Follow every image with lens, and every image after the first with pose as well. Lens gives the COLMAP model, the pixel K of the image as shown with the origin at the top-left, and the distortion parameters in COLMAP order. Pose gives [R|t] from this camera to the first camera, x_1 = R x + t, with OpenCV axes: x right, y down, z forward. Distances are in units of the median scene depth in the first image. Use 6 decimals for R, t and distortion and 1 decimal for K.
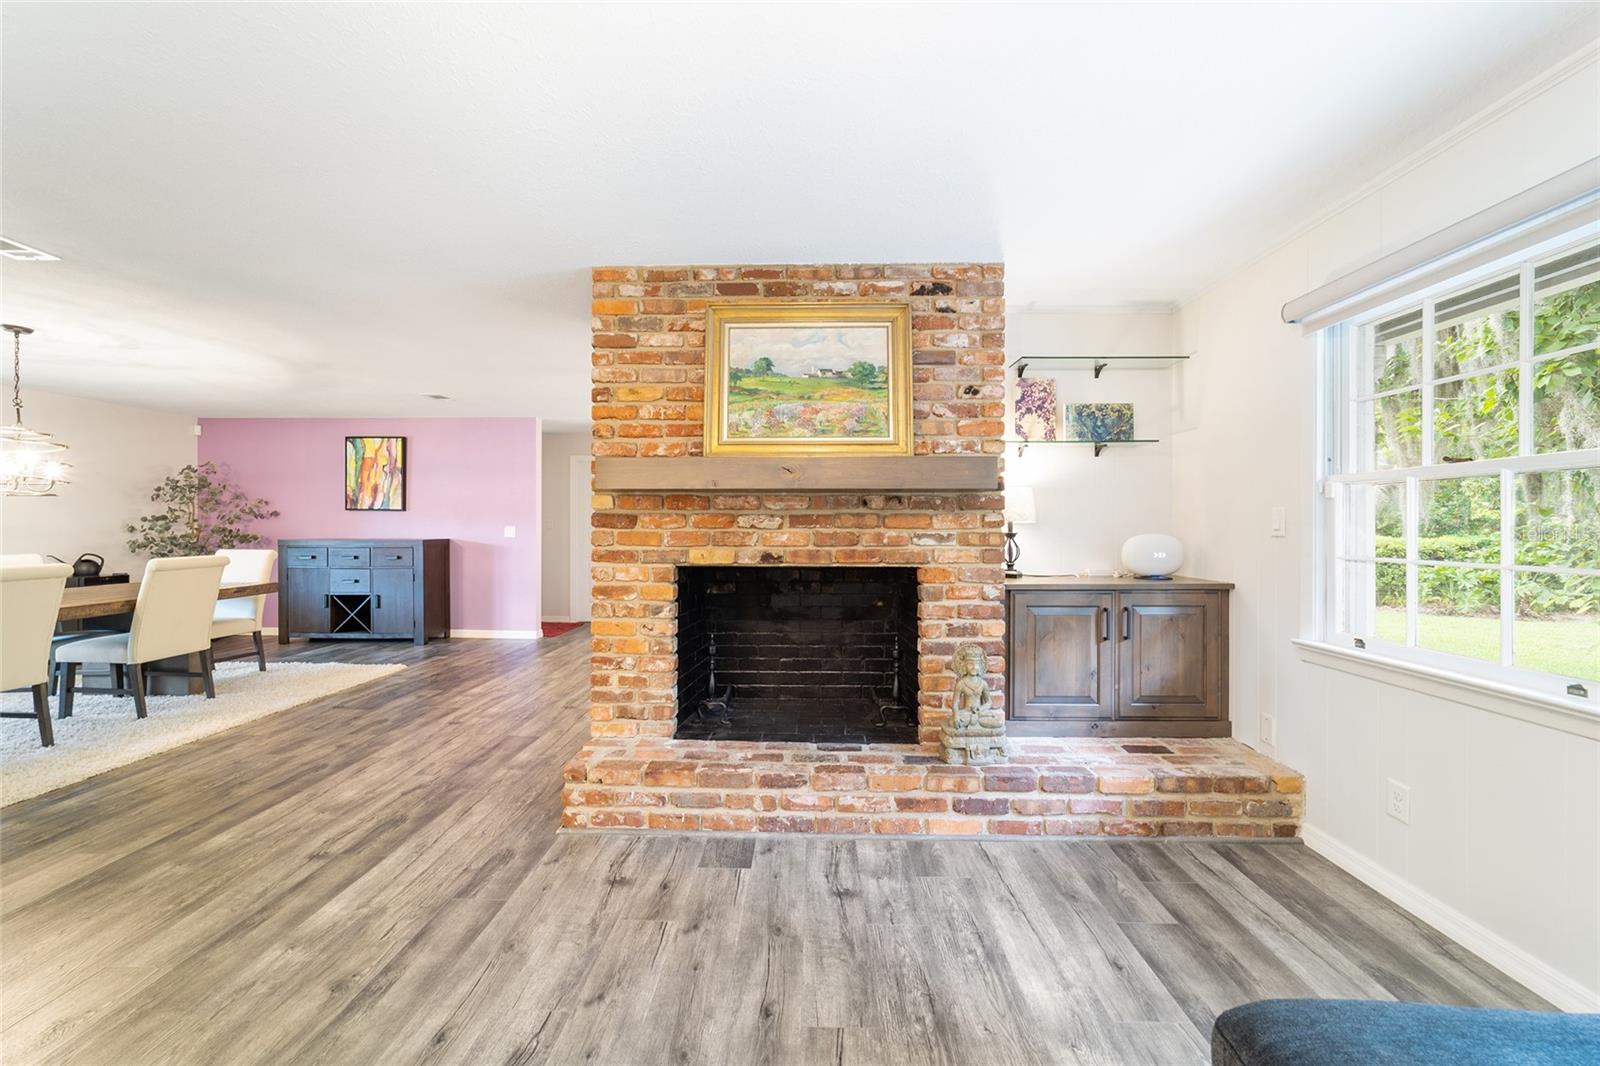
lens RADIAL K [[615.1, 0, 796.5], [0, 615.1, 526.6], [0, 0, 1]] dist [-0.015935, 0.007707]
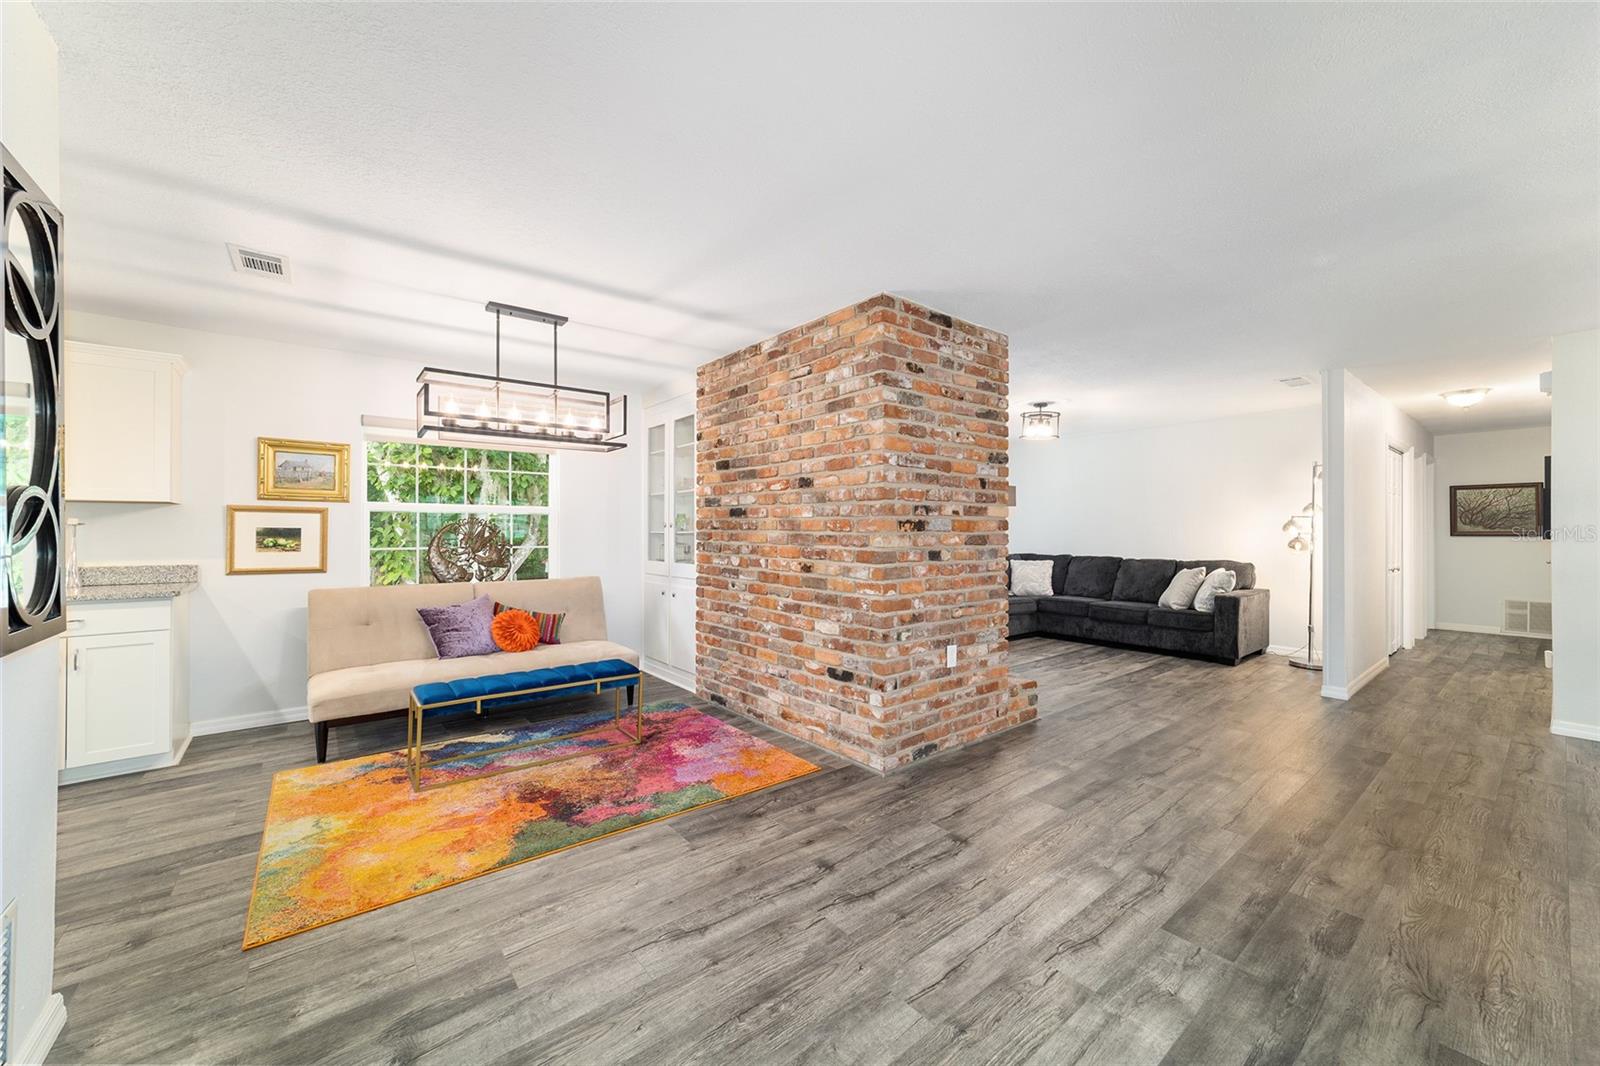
lens RADIAL K [[615.1, 0, 797.0], [0, 615.1, 528.6], [0, 0, 1]] dist [-0.015935, 0.007707]
pose [[-0.643829, -0.003900, 0.765160, -1.062281], [-0.002234, 0.999992, 0.003218, -0.006696], [-0.765166, 0.000362, -0.643833, 2.218666]]
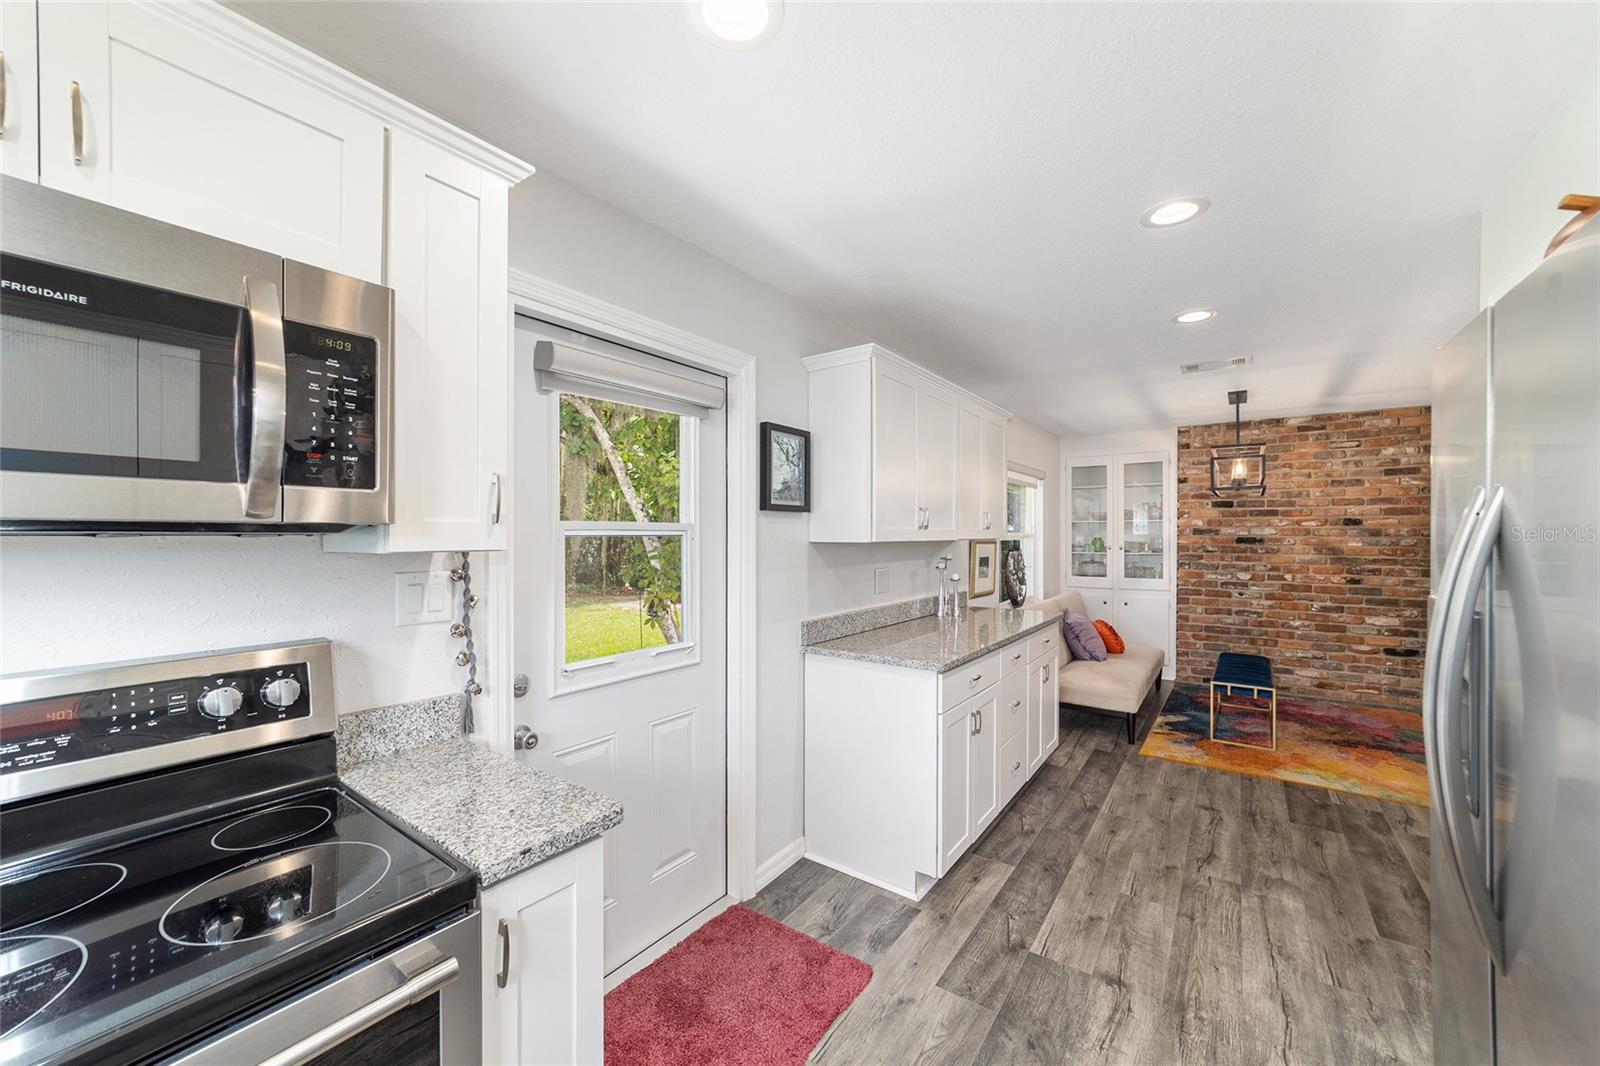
lens RADIAL K [[615.1, 0, 796.9], [0, 615.1, 533.6], [0, 0, 1]] dist [-0.015935, 0.007707]
pose [[-0.824506, -0.002195, 0.565849, 0.232965], [-0.001282, 0.999997, 0.002012, -0.064270], [-0.565852, 0.000934, -0.824506, 3.823336]]
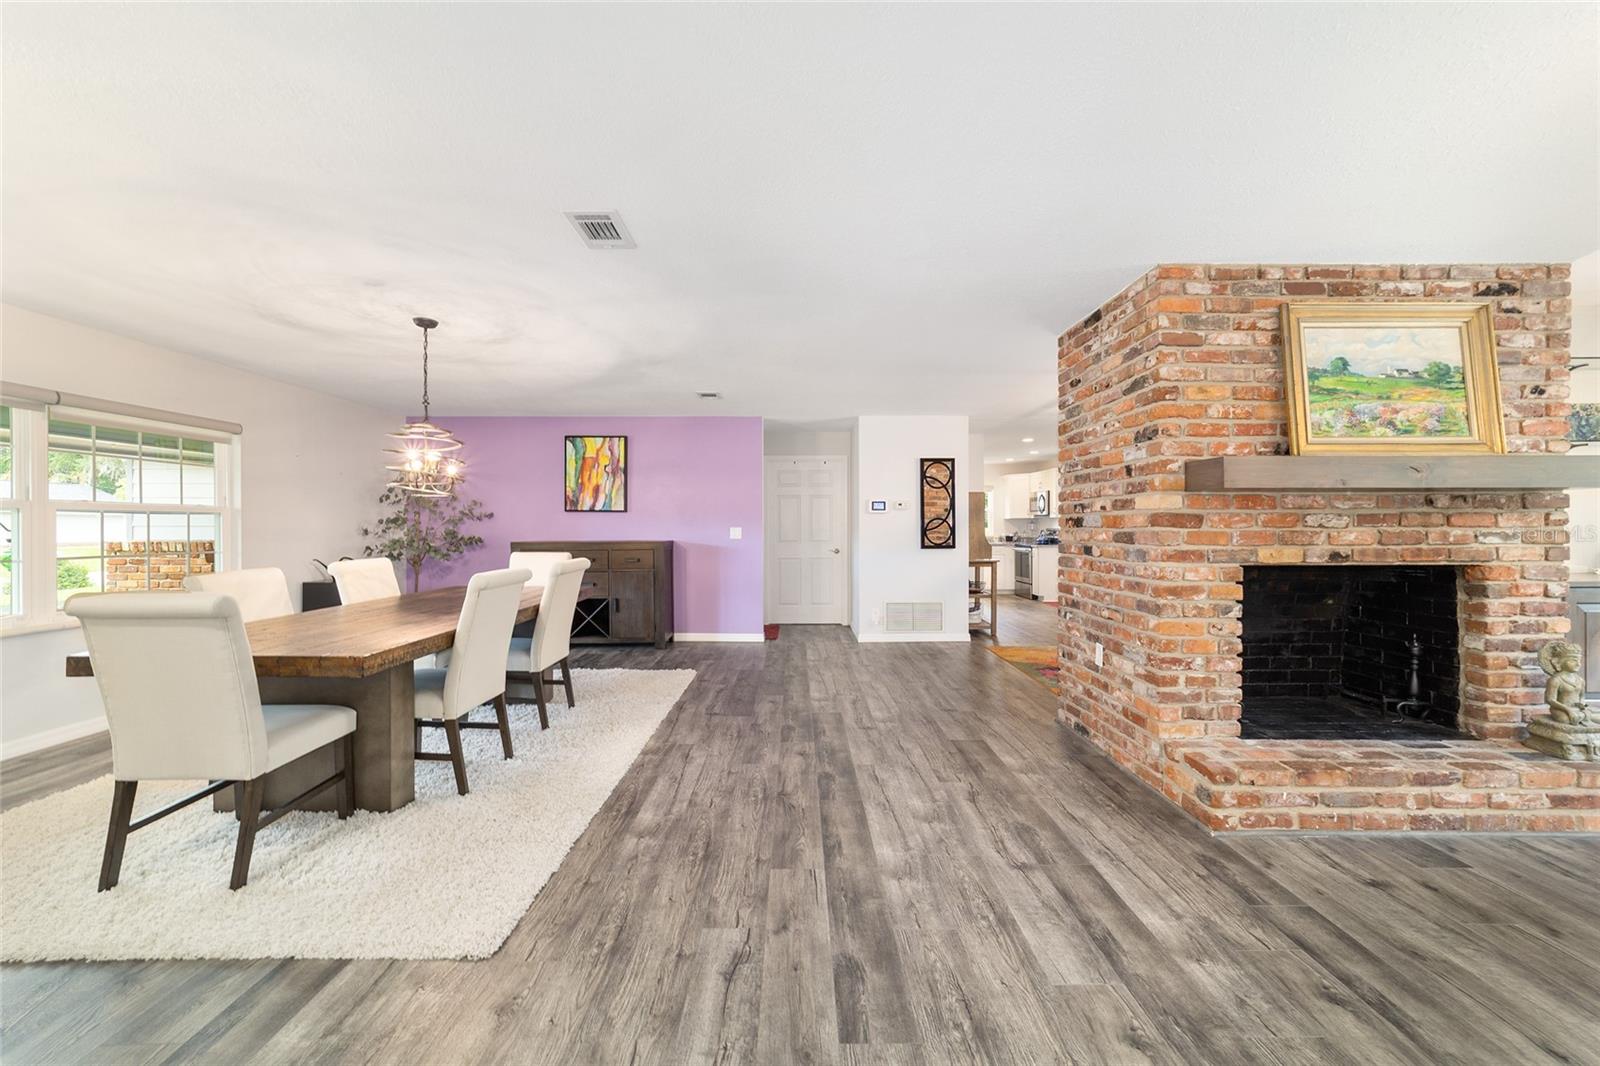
lens RADIAL K [[615.1, 0, 800.3], [0, 615.1, 526.2], [0, 0, 1]] dist [-0.015935, 0.007707]
pose [[0.999452, -0.003576, 0.032915, -0.948511], [0.003656, 0.999991, -0.002345, 0.000243], [-0.032907, 0.002464, 0.999455, 0.032080]]
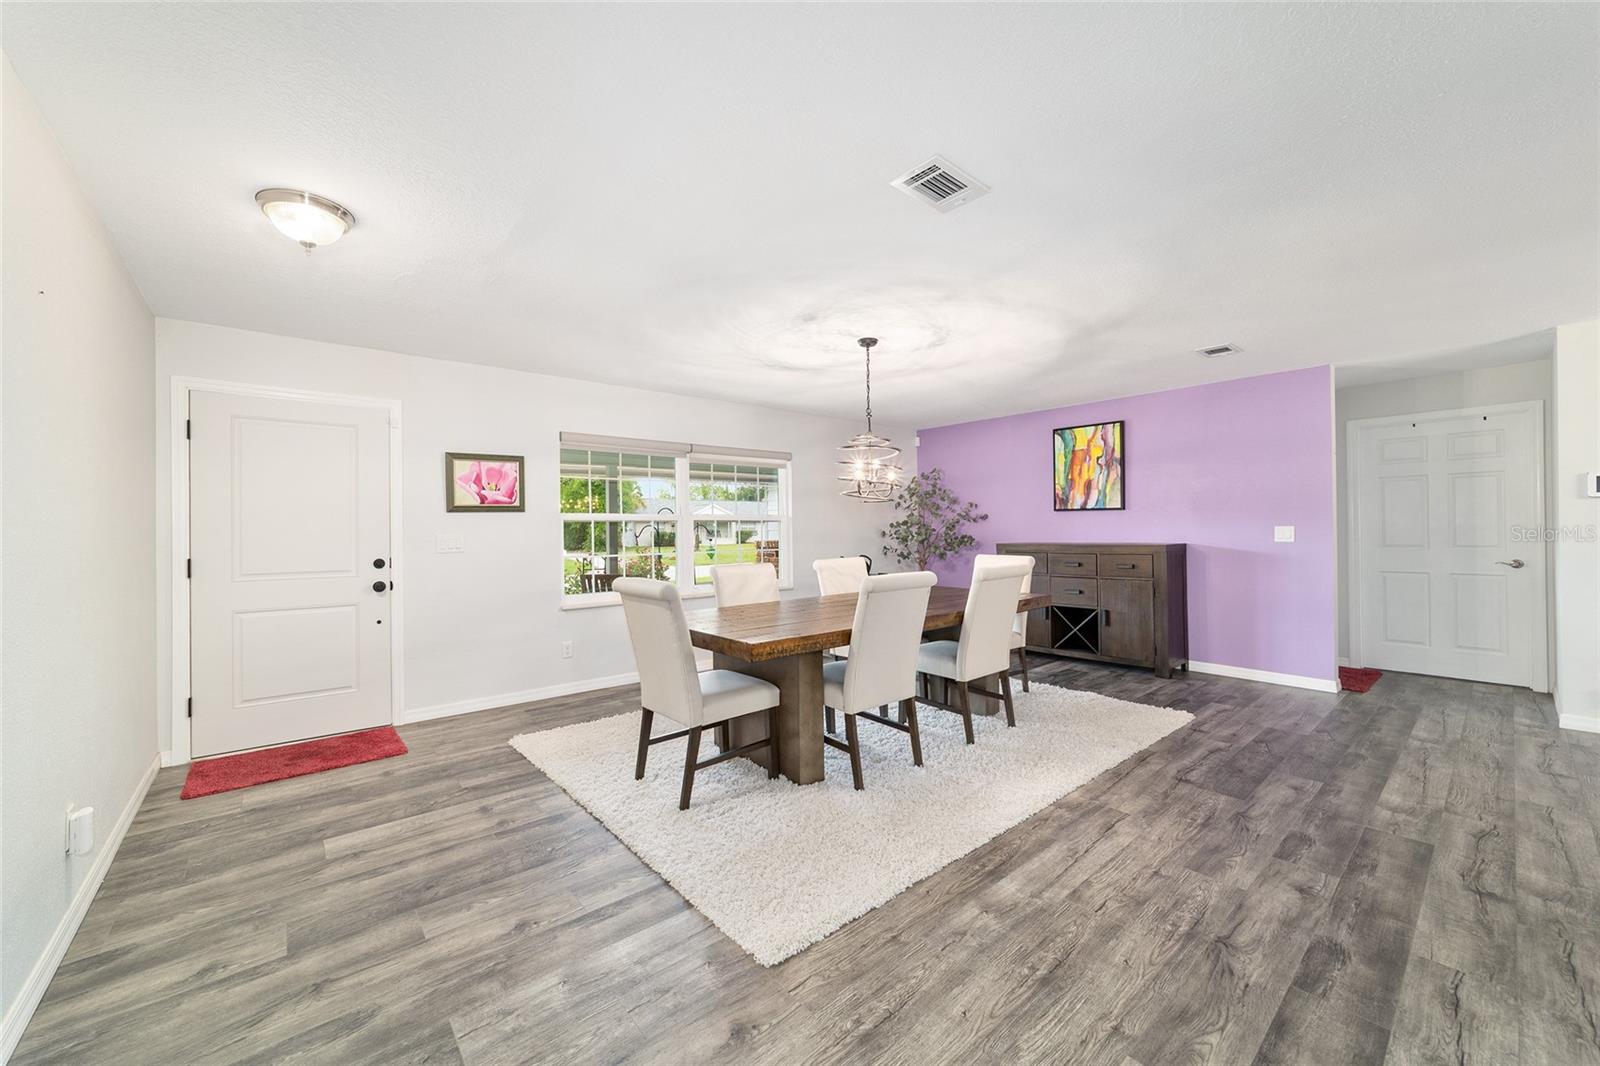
lens RADIAL K [[615.1, 0, 799.6], [0, 615.1, 529.4], [0, 0, 1]] dist [-0.015935, 0.007707]
pose [[0.669725, -0.011476, -0.742521, -0.763191], [0.012008, 0.999917, -0.004624, -0.000692], [0.742512, -0.005820, 0.669807, 0.279233]]
